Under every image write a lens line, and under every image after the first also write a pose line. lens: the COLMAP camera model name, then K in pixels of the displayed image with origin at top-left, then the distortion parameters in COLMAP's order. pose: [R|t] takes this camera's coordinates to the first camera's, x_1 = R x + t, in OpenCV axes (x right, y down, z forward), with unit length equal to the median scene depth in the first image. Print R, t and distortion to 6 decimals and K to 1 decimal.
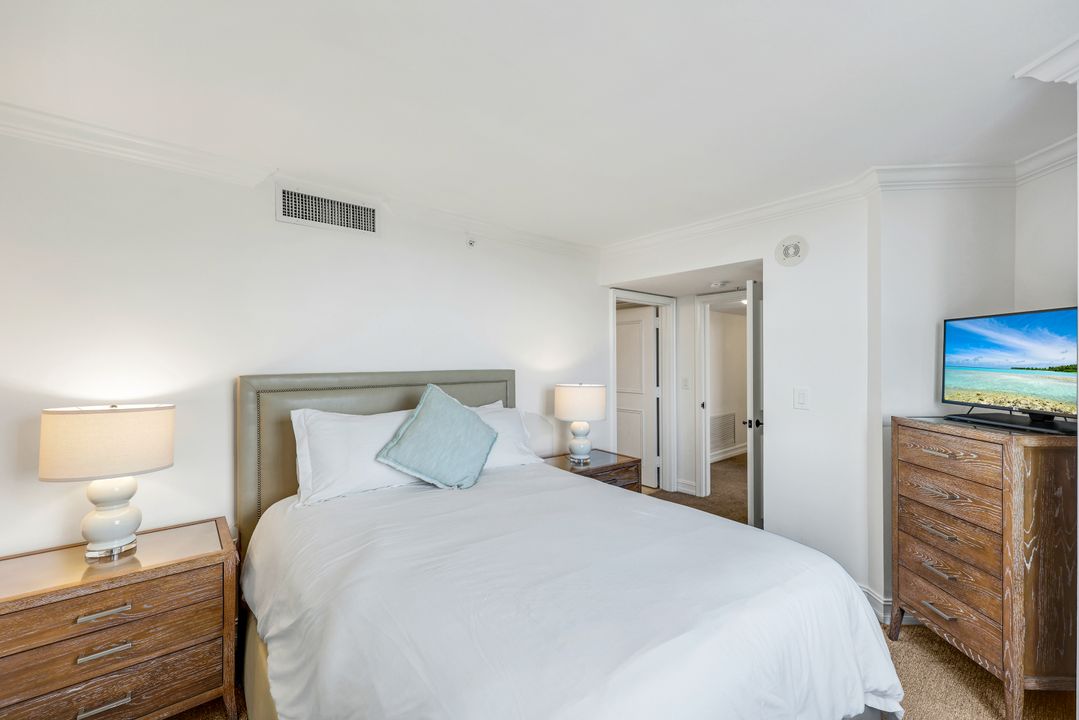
lens RADIAL K [[440.8, 0, 539.6], [0, 440.8, 361.7], [0, 0, 1]] dist [-0.000030, 0.000090]
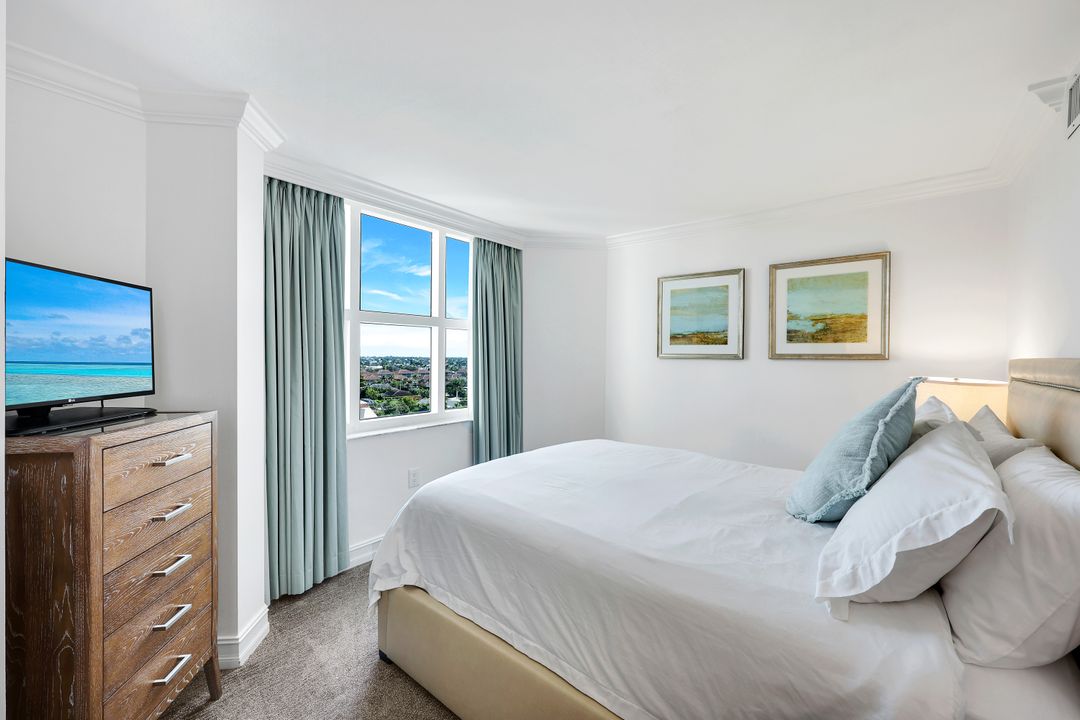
lens RADIAL K [[444.6, 0, 542.1], [0, 444.6, 355.0], [0, 0, 1]] dist [0.000148, 0.000024]
pose [[-0.982652, -0.002854, -0.185436, 0.465273], [-0.003853, 0.999980, 0.005027, 0.025798], [0.185418, 0.005654, -0.982643, 2.001961]]
